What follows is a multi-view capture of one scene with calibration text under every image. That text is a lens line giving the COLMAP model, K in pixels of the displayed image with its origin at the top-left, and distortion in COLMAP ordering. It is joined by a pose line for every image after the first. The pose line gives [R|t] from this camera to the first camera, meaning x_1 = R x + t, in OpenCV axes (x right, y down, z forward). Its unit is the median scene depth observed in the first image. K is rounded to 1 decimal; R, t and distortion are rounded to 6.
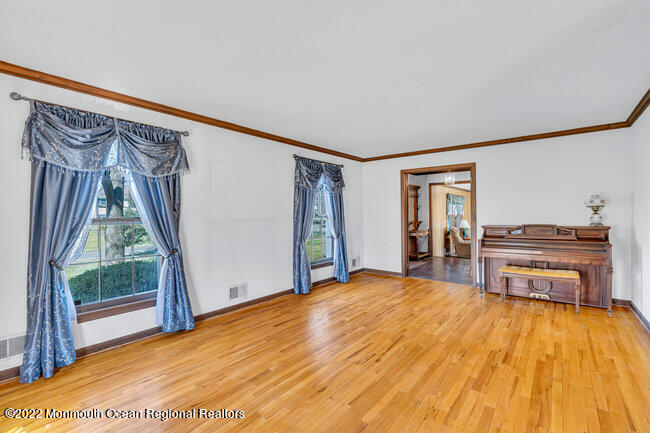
lens RADIAL K [[294.9, 0, 328.3], [0, 294.9, 216.9], [0, 0, 1]] dist [-0.023996, 0.009801]
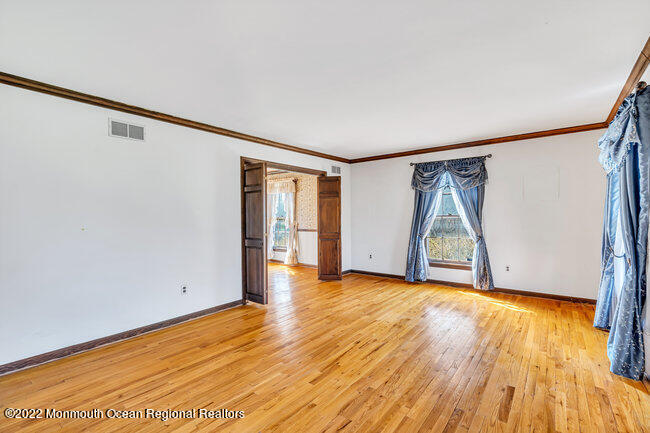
lens RADIAL K [[294.9, 0, 328.3], [0, 294.9, 216.9], [0, 0, 1]] dist [-0.023996, 0.009801]
pose [[-0.999667, 0.020645, -0.015505, 0.241597], [0.020421, 0.999687, 0.014466, -0.021306], [0.015799, 0.014145, -0.999775, 1.781532]]
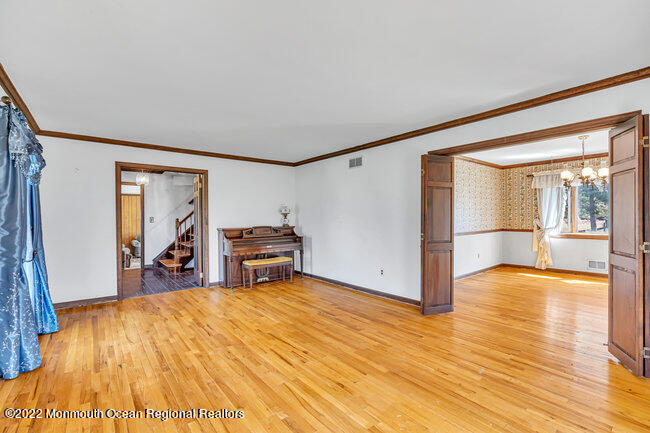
lens RADIAL K [[294.9, 0, 328.3], [0, 294.9, 216.9], [0, 0, 1]] dist [-0.023996, 0.009801]
pose [[0.210579, 0.006032, 0.977558, -0.728095], [0.013271, 0.999871, -0.009028, -0.000408], [-0.977487, 0.014875, 0.210472, 0.563032]]
